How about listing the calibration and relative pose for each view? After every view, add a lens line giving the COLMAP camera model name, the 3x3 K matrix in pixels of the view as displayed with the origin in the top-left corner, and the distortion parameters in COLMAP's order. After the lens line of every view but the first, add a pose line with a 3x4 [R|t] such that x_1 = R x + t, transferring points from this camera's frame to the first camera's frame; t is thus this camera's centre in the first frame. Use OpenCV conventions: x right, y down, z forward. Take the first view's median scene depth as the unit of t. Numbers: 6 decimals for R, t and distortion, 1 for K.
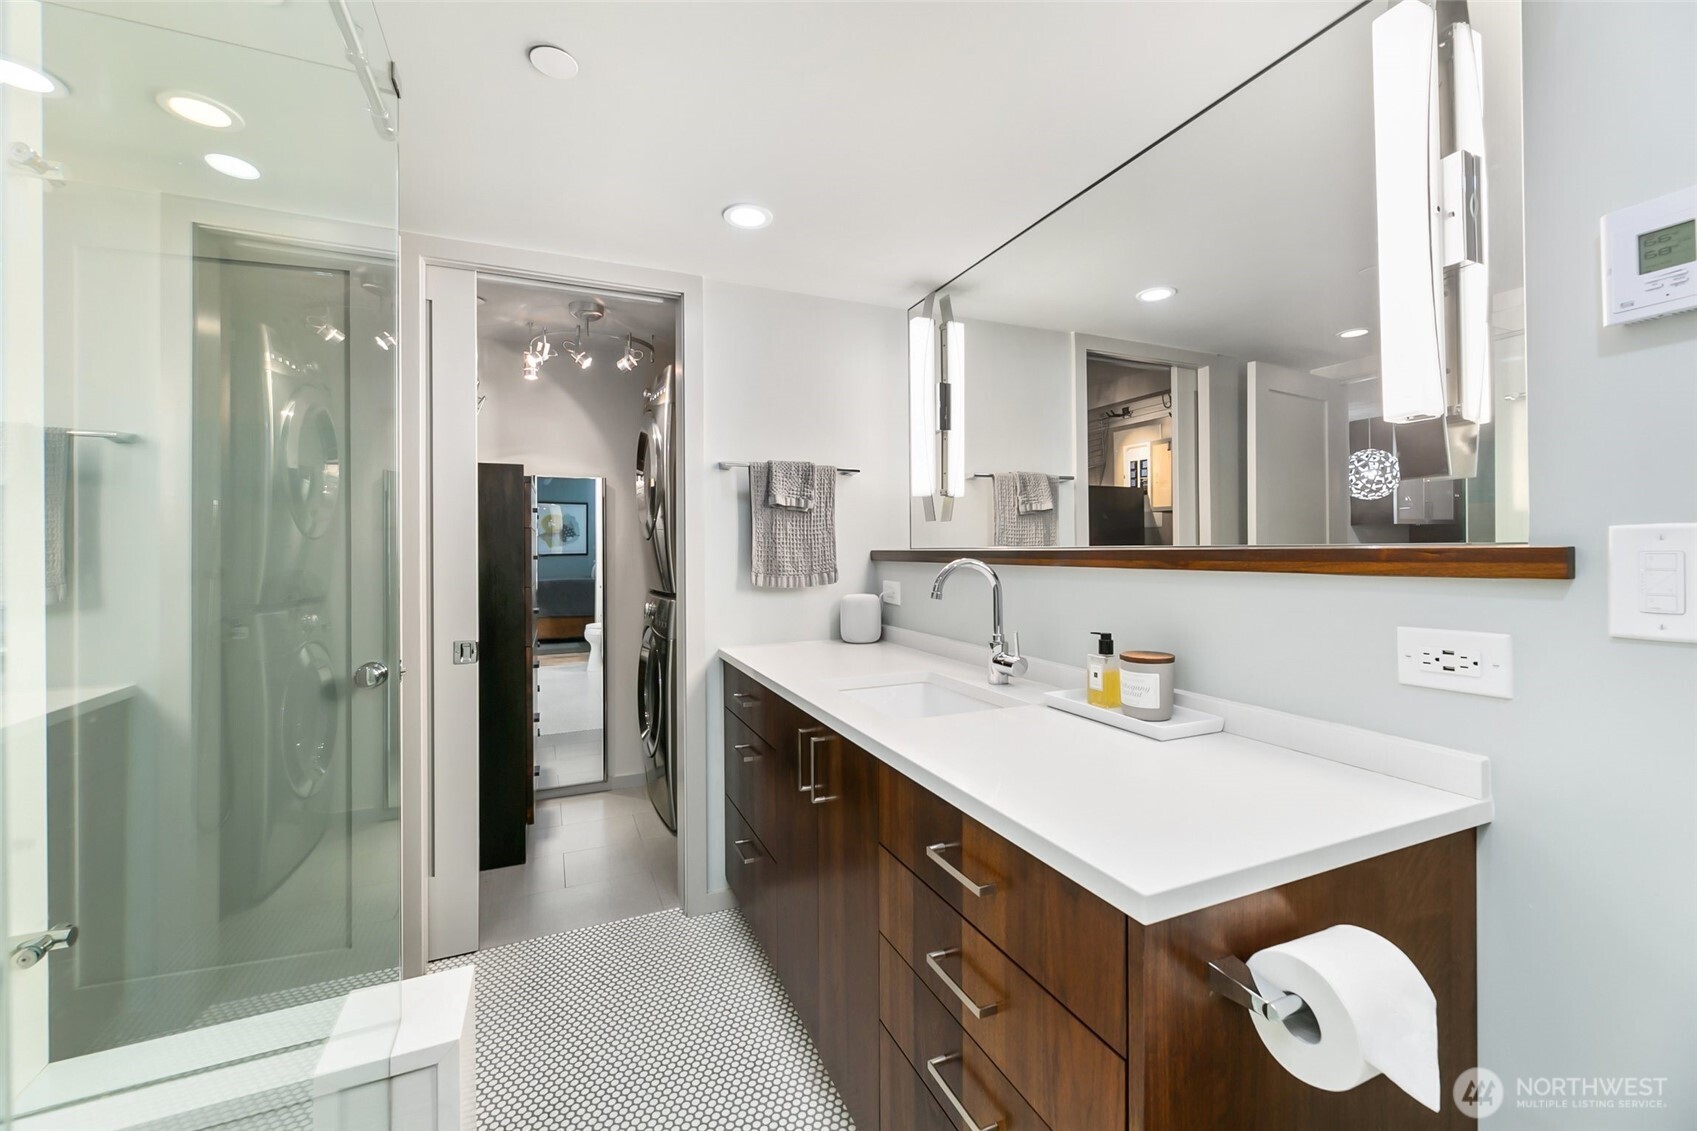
lens RADIAL K [[685.1, 0, 845.9], [0, 685.1, 563.4], [0, 0, 1]] dist [-0.002653, 0.001225]
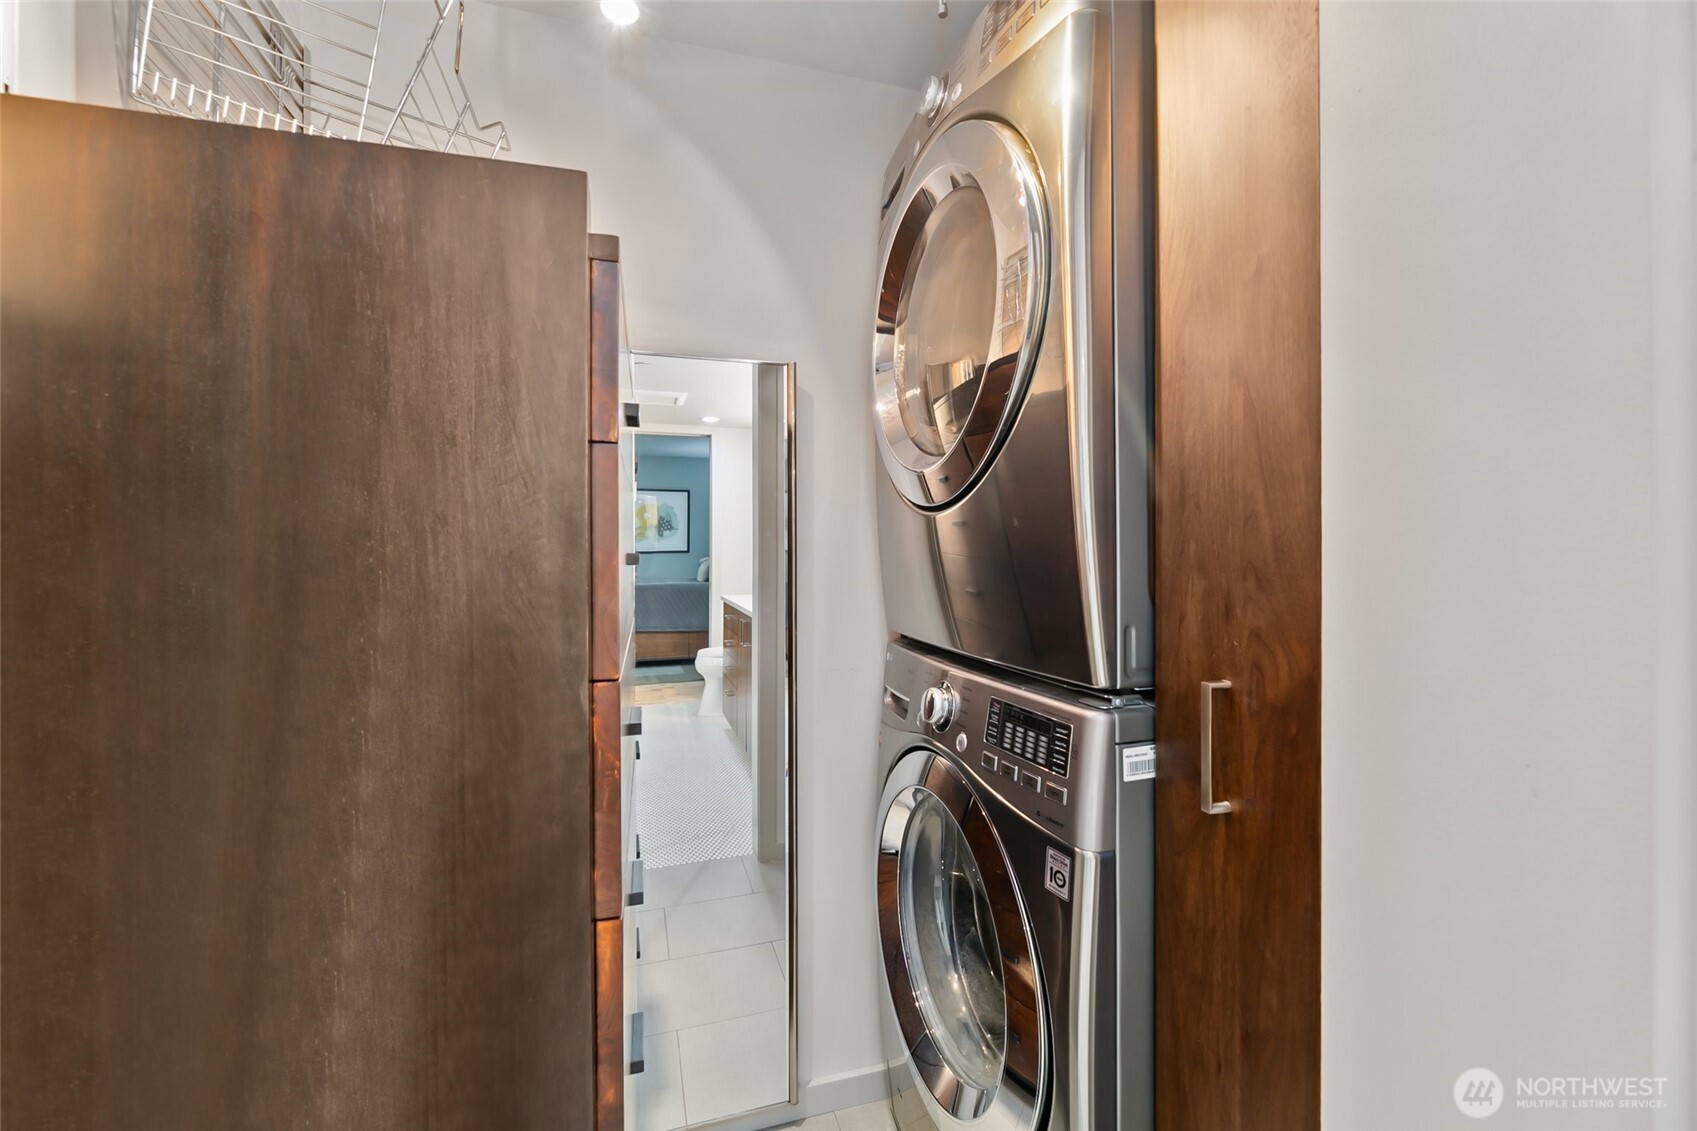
lens RADIAL K [[685.1, 0, 851.4], [0, 685.1, 556.5], [0, 0, 1]] dist [-0.002653, 0.001225]
pose [[0.993888, -0.002699, -0.110356, -0.120758], [0.002206, 0.999987, -0.004588, -0.002465], [0.110367, 0.004316, 0.993882, 0.265048]]
